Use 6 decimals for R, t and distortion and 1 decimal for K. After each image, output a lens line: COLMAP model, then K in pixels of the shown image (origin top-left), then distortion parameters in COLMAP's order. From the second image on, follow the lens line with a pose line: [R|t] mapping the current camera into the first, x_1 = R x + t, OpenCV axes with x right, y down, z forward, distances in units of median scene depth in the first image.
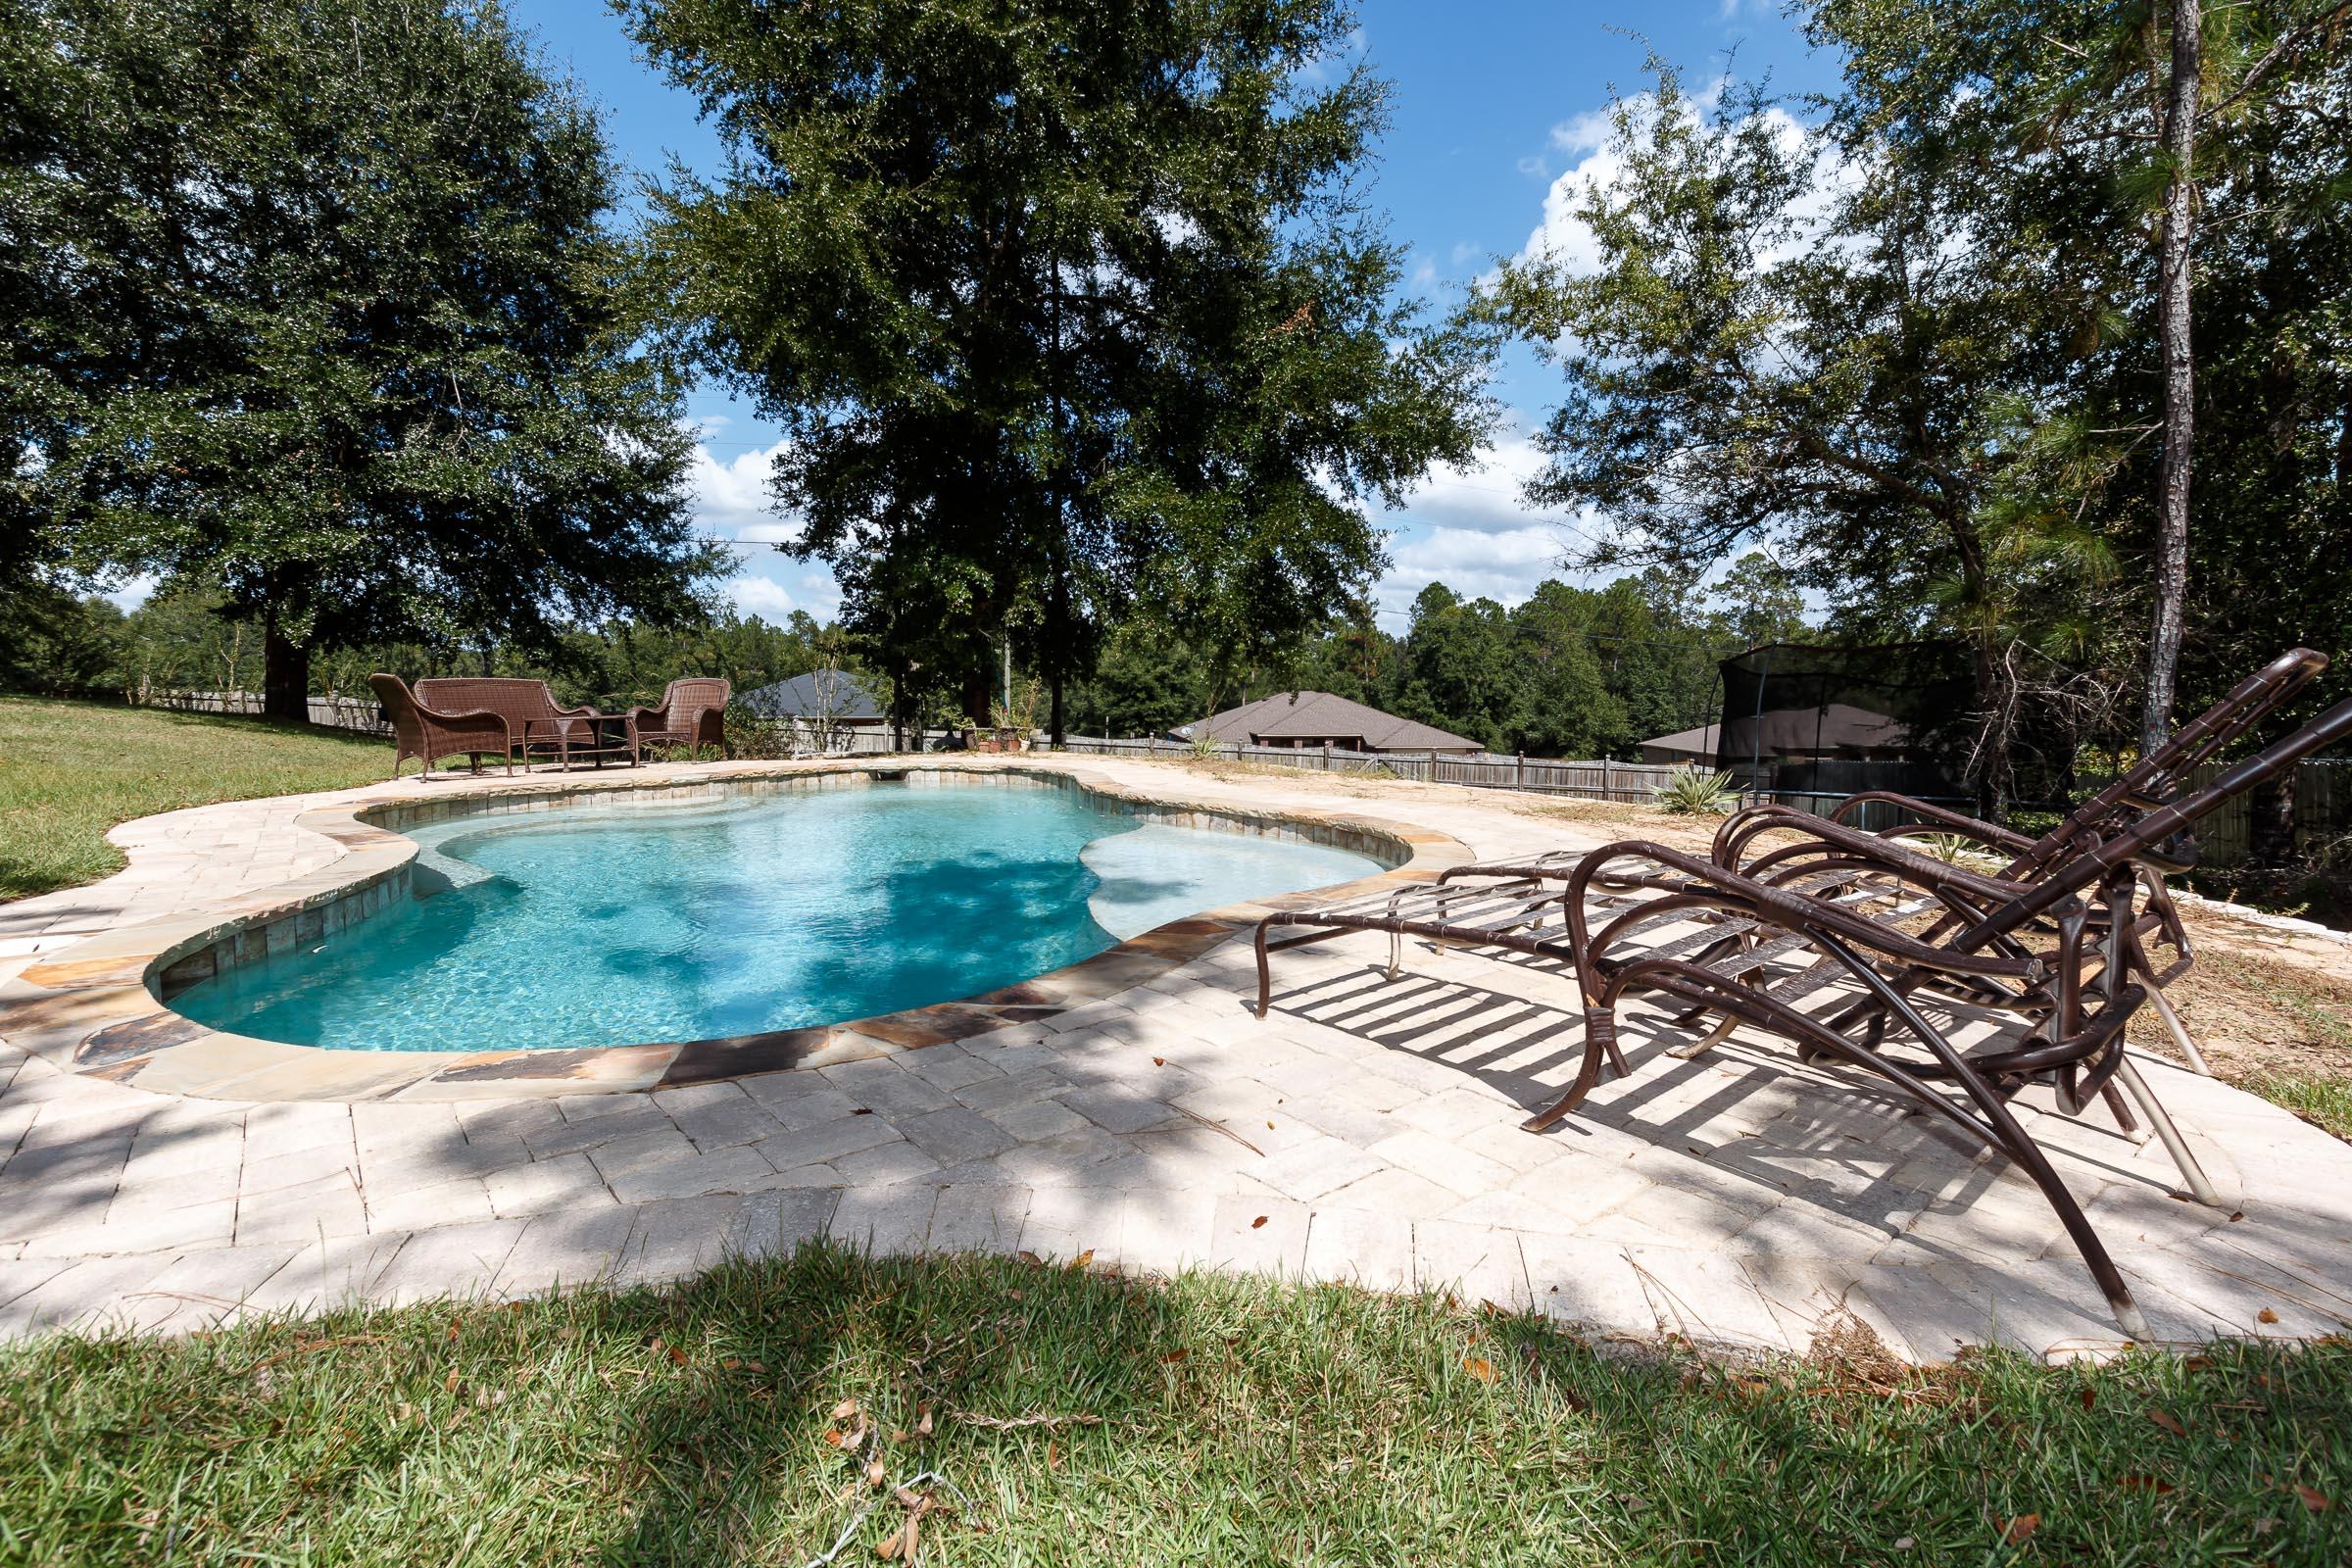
lens RADIAL K [[1112.7, 0, 1168.1], [0, 1112.7, 742.7], [0, 0, 1]] dist [0.018940, -0.001004]
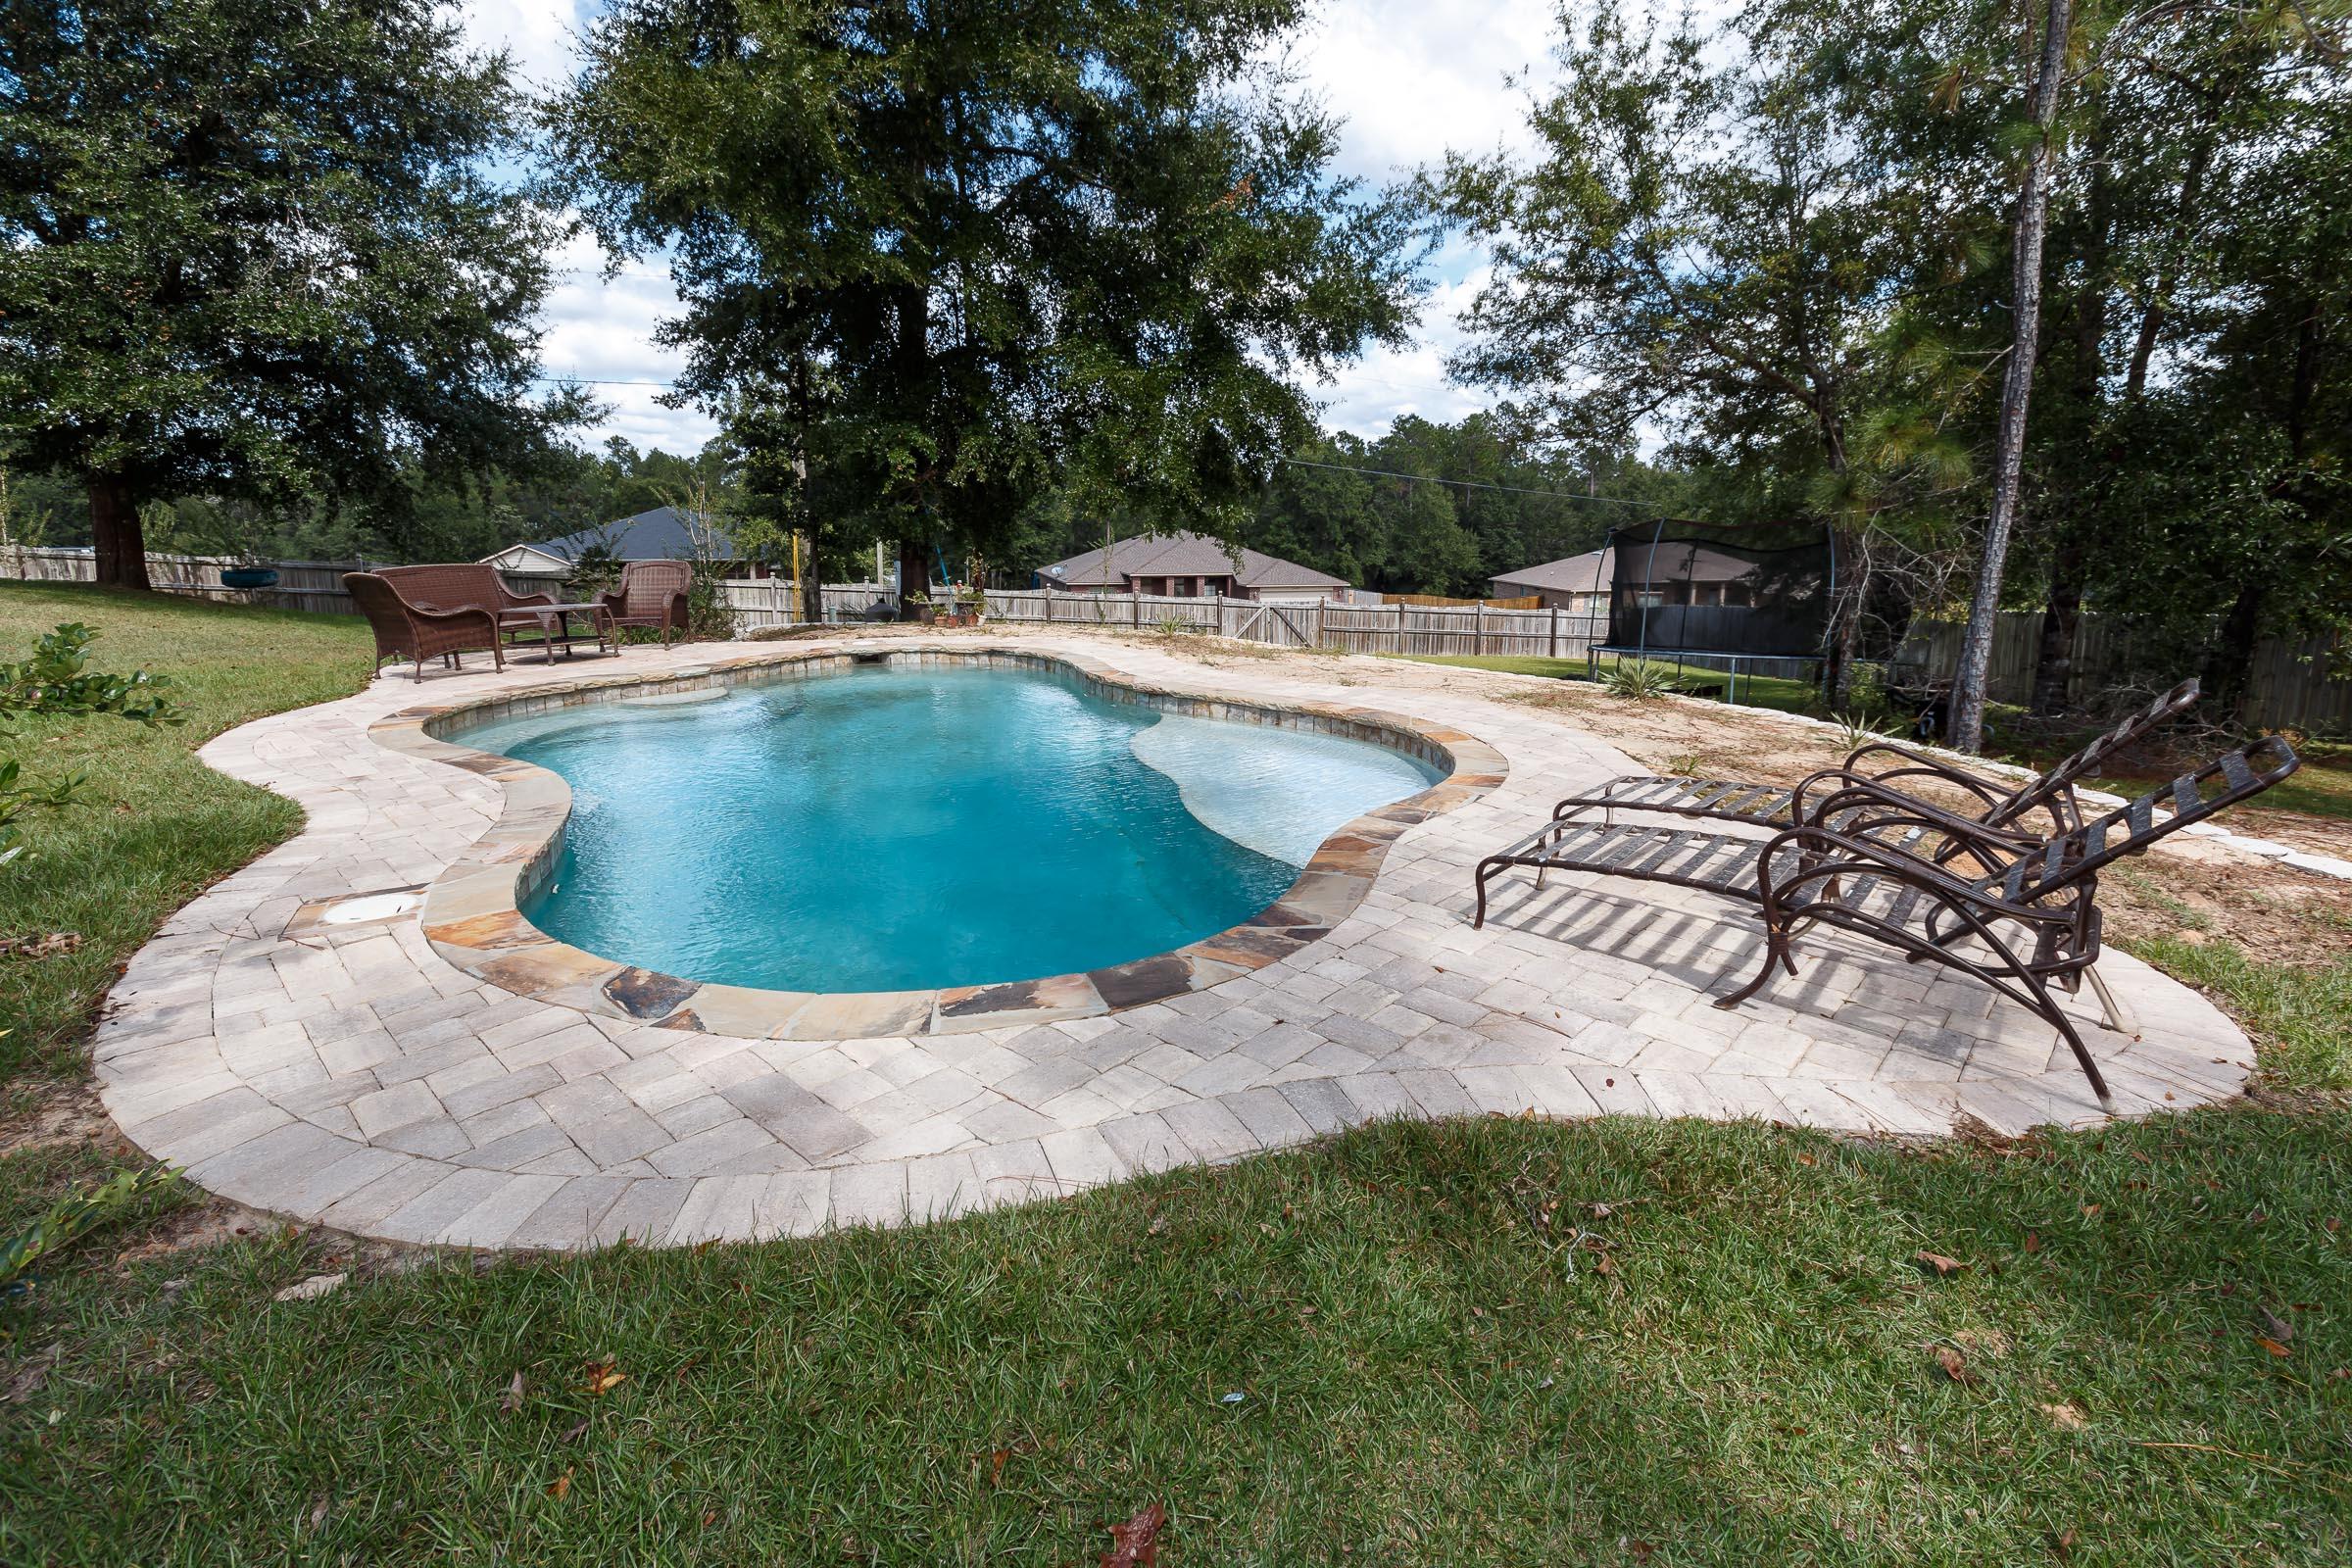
lens RADIAL K [[1118.4, 0, 1174.2], [0, 1118.4, 724.4], [0, 0, 1]] dist [0.017792, -0.001036]
pose [[0.990288, -0.028618, 0.136055, -0.114524], [0.010082, 0.990791, 0.135025, -0.047220], [-0.138666, -0.132342, 0.981457, -0.066532]]
